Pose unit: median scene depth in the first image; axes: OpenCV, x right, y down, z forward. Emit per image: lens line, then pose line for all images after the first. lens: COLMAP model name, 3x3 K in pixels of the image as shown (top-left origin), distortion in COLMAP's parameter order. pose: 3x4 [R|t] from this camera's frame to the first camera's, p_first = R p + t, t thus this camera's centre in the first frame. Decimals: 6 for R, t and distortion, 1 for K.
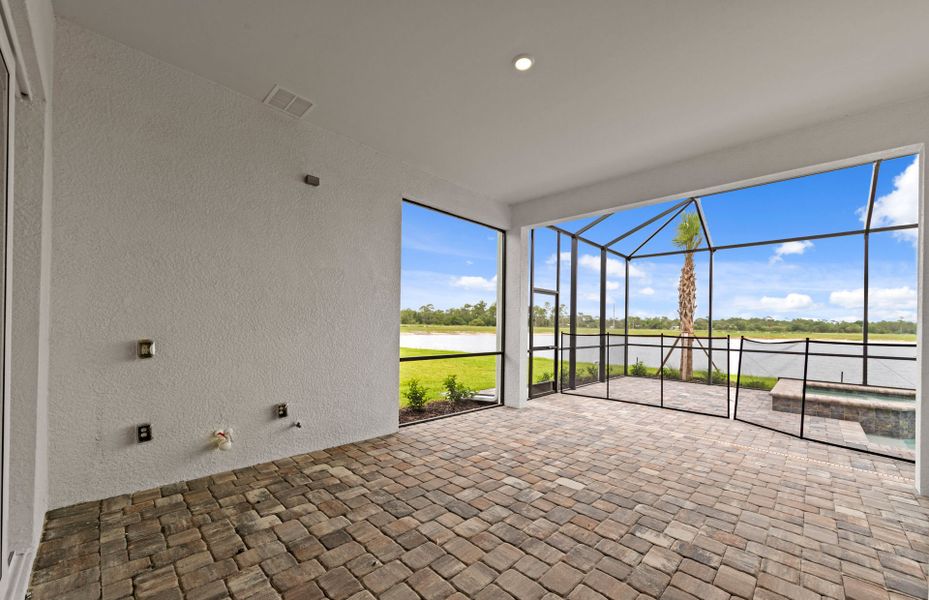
lens RADIAL K [[355.9, 0, 458.1], [0, 355.9, 329.1], [0, 0, 1]] dist [0.002192, -0.000477]
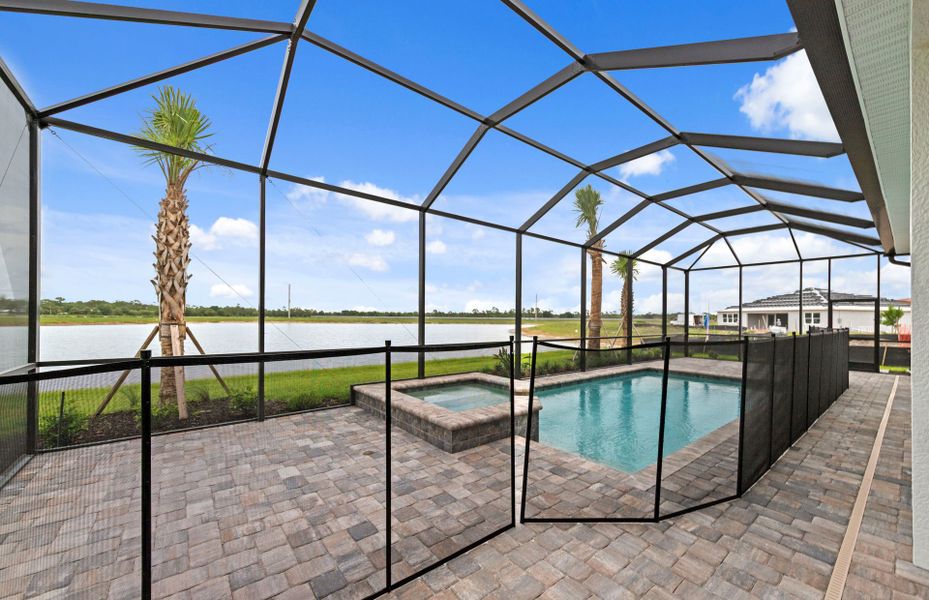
lens RADIAL K [[355.9, 0, 463.0], [0, 355.9, 319.6], [0, 0, 1]] dist [0.002192, -0.000477]
pose [[0.108865, -0.020651, 0.993842, 0.391969], [0.002875, 0.999787, 0.020460, -0.015821], [-0.994052, 0.000630, 0.108901, 1.239856]]
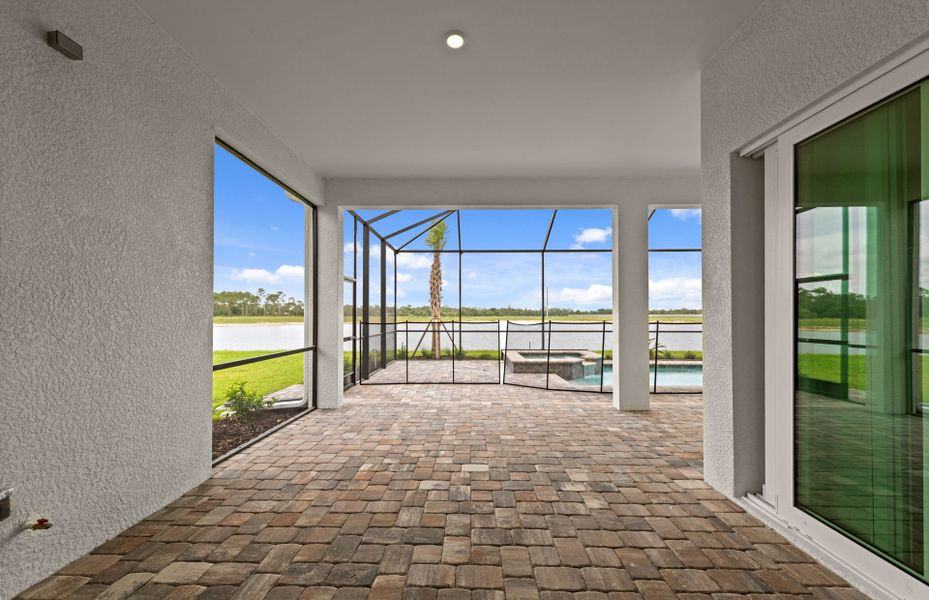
lens RADIAL K [[355.9, 0, 459.6], [0, 355.9, 311.3], [0, 0, 1]] dist [0.002192, -0.000477]
pose [[0.727782, -0.009921, 0.685737, -0.286296], [0.021679, 0.999728, -0.008545, -0.007342], [-0.685466, 0.021084, 0.727799, 0.185468]]
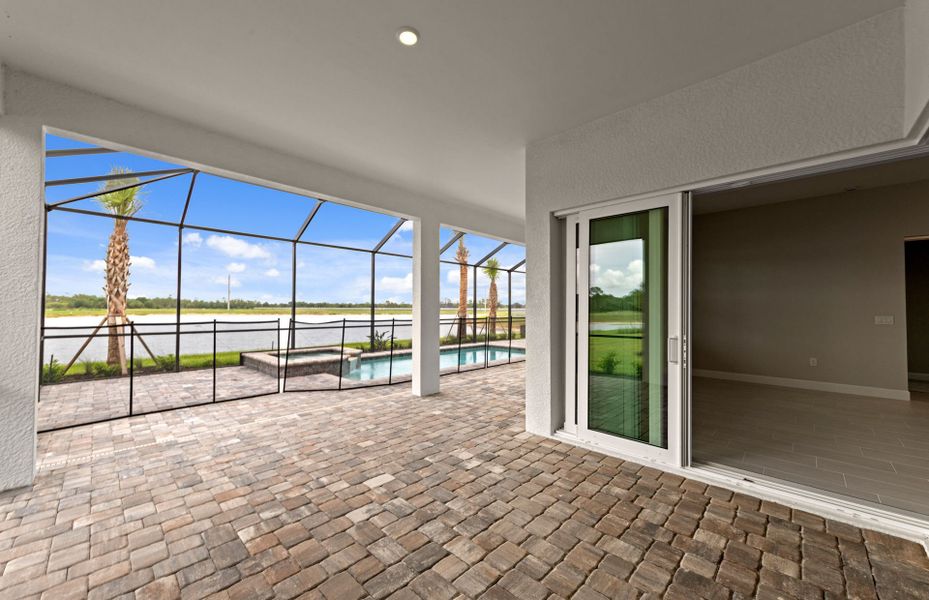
lens RADIAL K [[355.9, 0, 464.4], [0, 355.9, 302.2], [0, 0, 1]] dist [0.002192, -0.000477]
pose [[-0.018363, 0.001323, 0.999831, -0.453556], [0.007012, 0.999975, -0.001195, -0.034941], [-0.999807, 0.006989, -0.018372, 0.533394]]
